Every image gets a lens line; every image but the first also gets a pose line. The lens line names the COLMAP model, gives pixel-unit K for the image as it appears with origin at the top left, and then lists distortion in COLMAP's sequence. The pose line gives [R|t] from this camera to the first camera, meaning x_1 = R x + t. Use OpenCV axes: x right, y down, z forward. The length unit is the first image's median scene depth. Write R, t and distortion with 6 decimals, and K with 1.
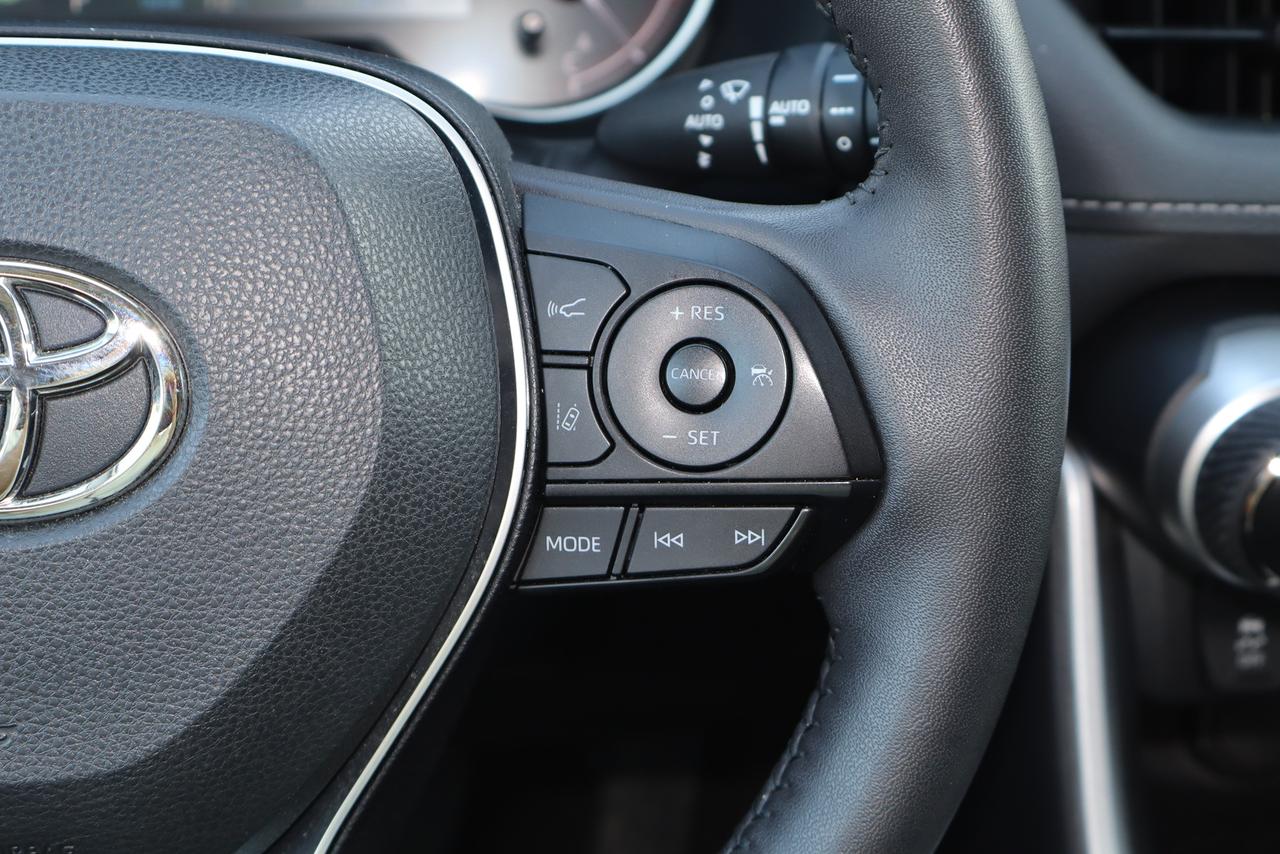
lens RADIAL K [[2073.2, 0, 640.0], [0, 2073.2, 427.0], [0, 0, 1]] dist [0.037382, -0.051275]
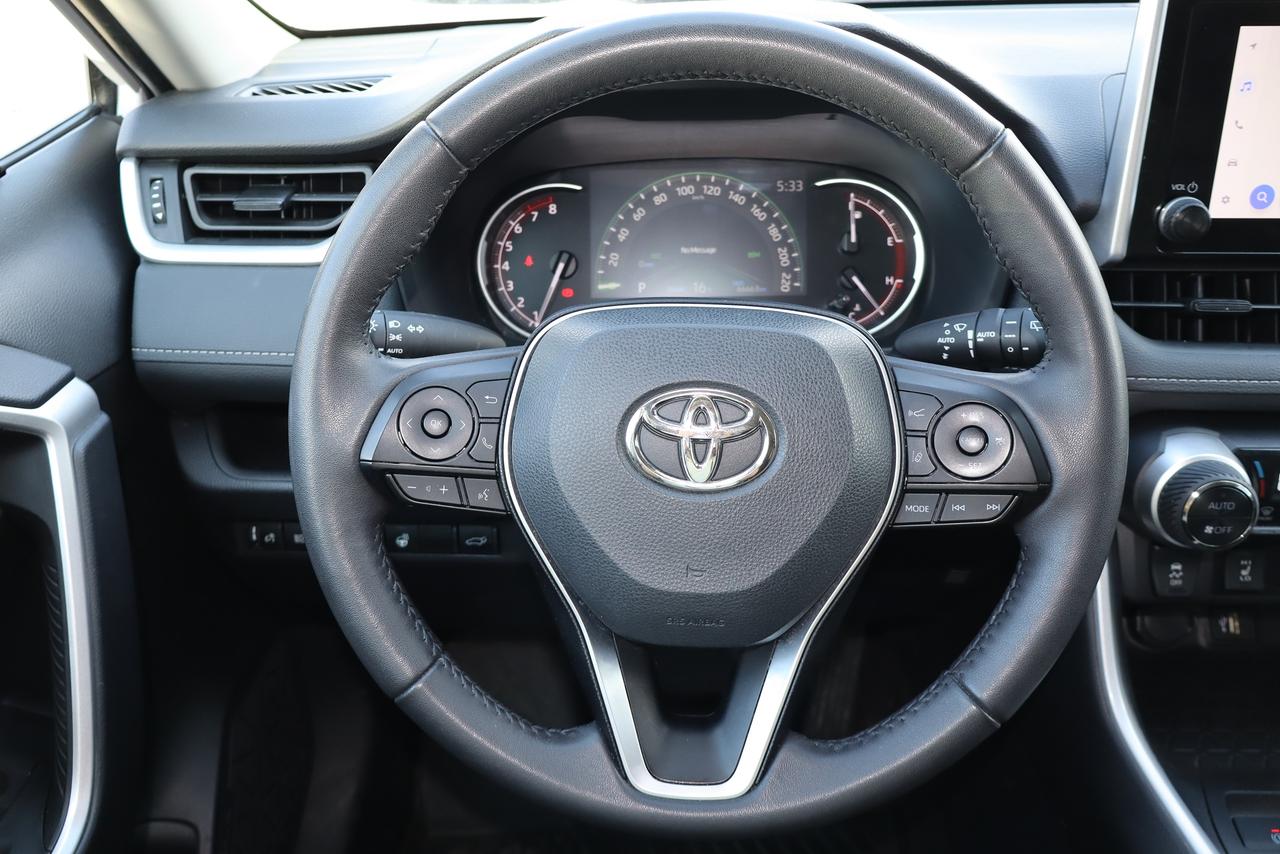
lens RADIAL K [[1068.8, 0, 640.0], [0, 1068.8, 427.0], [0, 0, 1]] dist [0.006994, 0.004215]
pose [[0.995017, 0.018435, -0.097983, -0.237555], [-0.025495, 0.997129, -0.071298, 0.058893], [0.096388, 0.073440, 0.992631, -0.296789]]
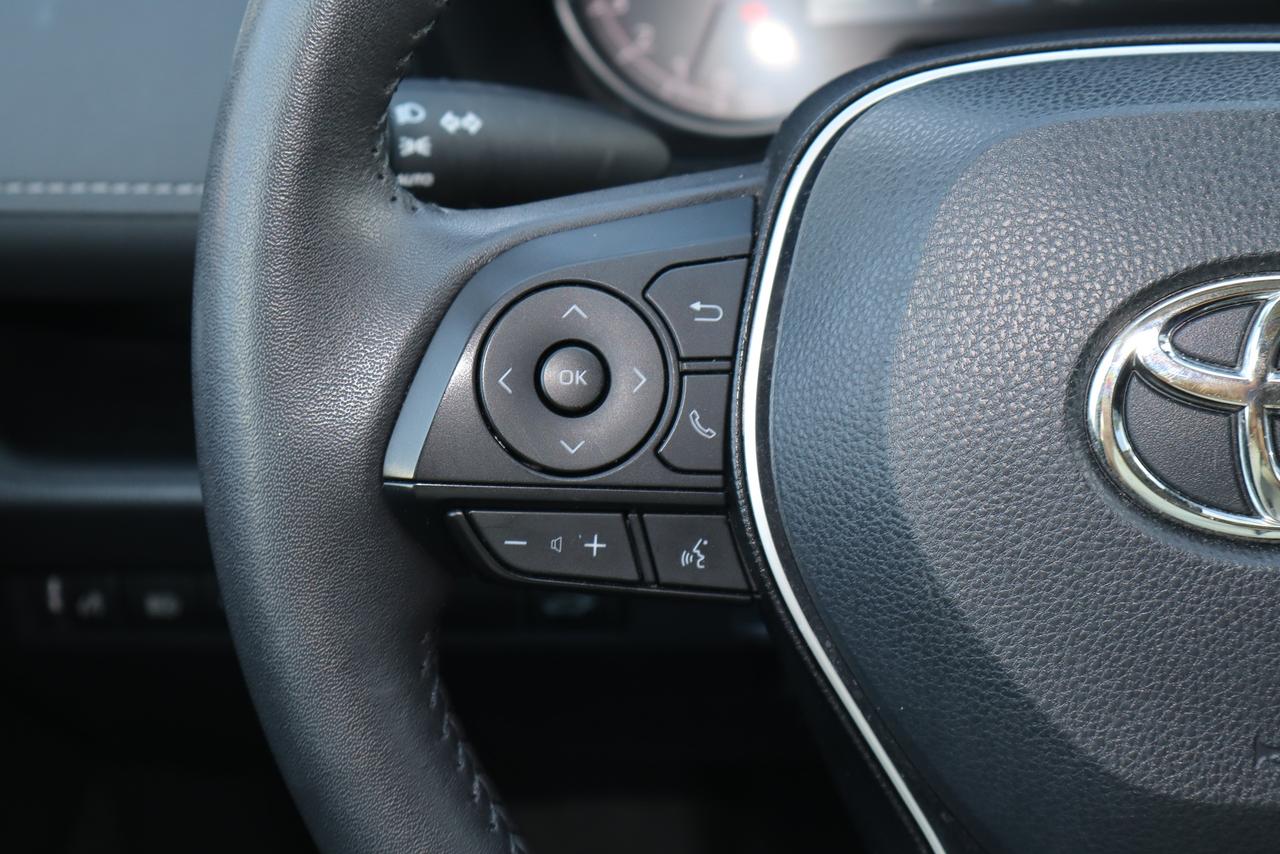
lens RADIAL K [[2073.2, 0, 640.0], [0, 2073.2, 427.0], [0, 0, 1]] dist [0.037382, -0.051275]
pose [[0.992781, -0.000810, -0.119939, -0.452067], [0.002383, 0.999913, 0.012973, -0.017778], [0.119918, -0.013165, 0.992697, -0.013788]]
